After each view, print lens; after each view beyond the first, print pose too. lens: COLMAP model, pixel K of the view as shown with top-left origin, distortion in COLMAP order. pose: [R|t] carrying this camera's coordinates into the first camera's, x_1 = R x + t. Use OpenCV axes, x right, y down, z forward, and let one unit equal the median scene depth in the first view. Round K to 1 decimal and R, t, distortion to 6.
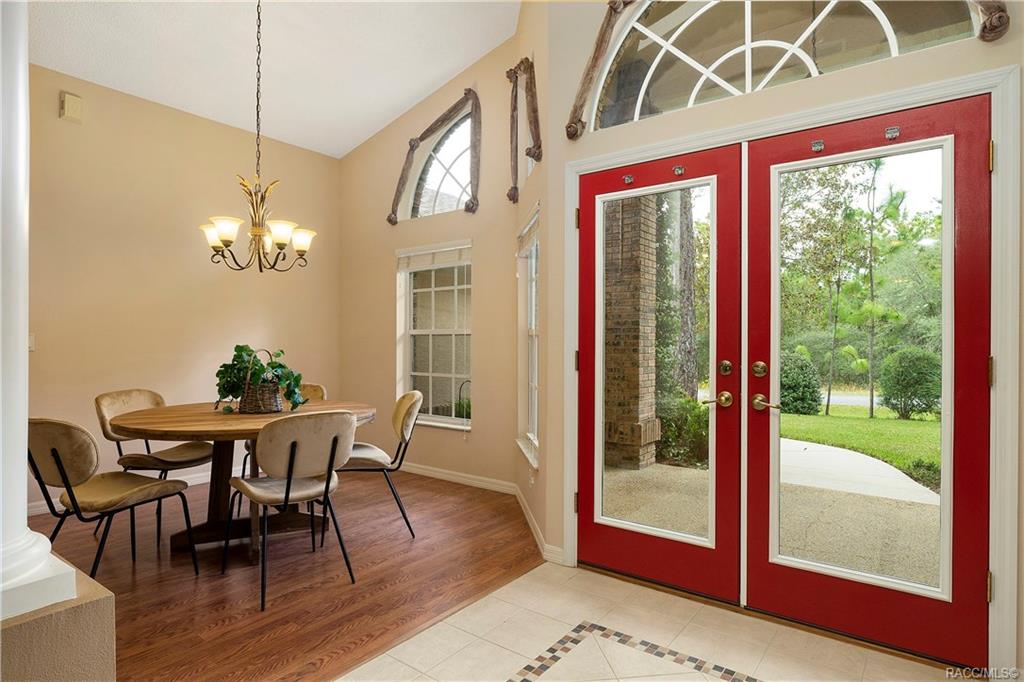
lens RADIAL K [[557.4, 0, 512.0], [0, 557.4, 341.0], [0, 0, 1]] dist [-0.001423, -0.000003]
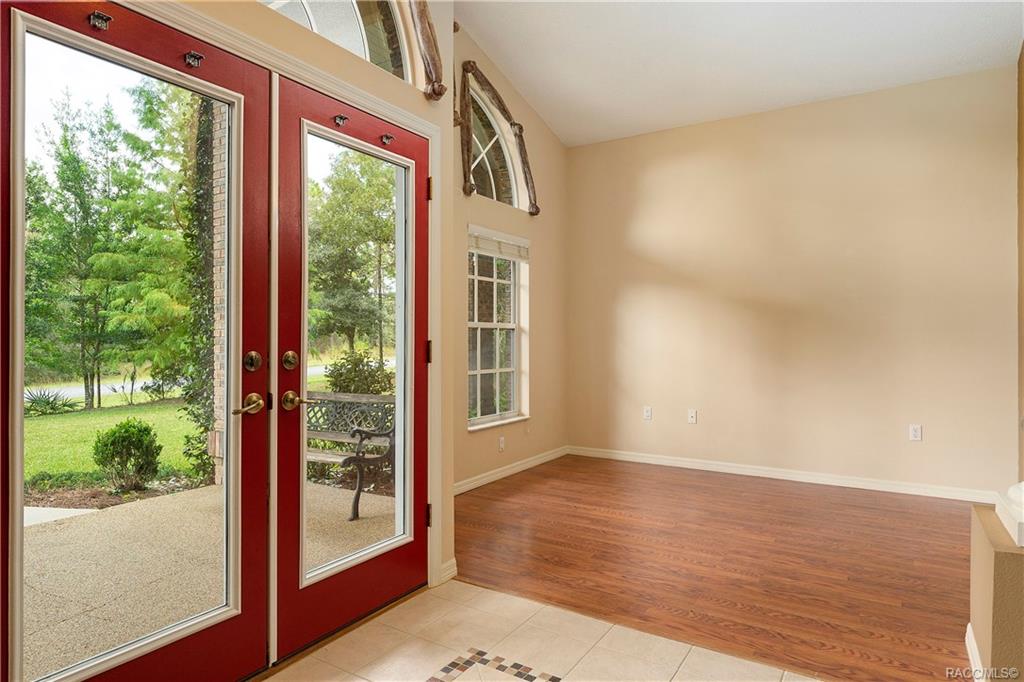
lens RADIAL K [[595.4, 0, 512.0], [0, 595.4, 341.0], [0, 0, 1]] dist [0.000470, -0.000177]
pose [[-0.077770, -0.004389, 0.996962, -0.376124], [-0.003728, 0.999985, 0.004112, 0.014258], [-0.996964, -0.003397, -0.077785, 0.616168]]
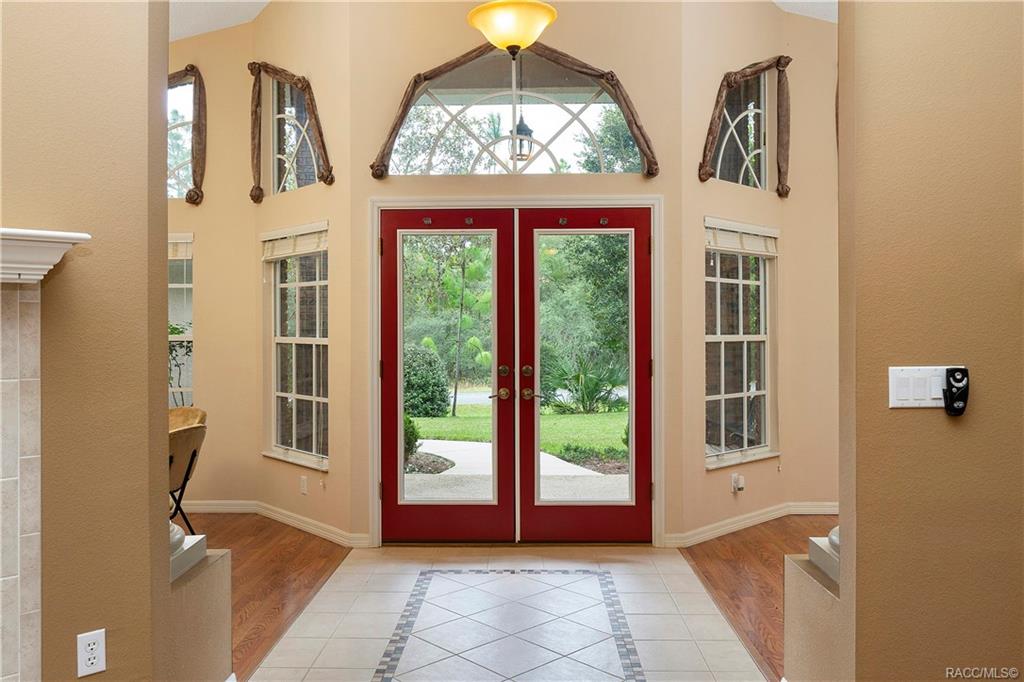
lens RADIAL K [[795.7, 0, 511.1], [0, 795.7, 326.4], [0, 0, 1]] dist [0.001998, 0.000384]
pose [[0.813318, -0.004735, 0.581800, -0.640230], [0.006383, 0.999979, -0.000785, -0.051480], [-0.581785, 0.004352, 0.813331, -0.519898]]
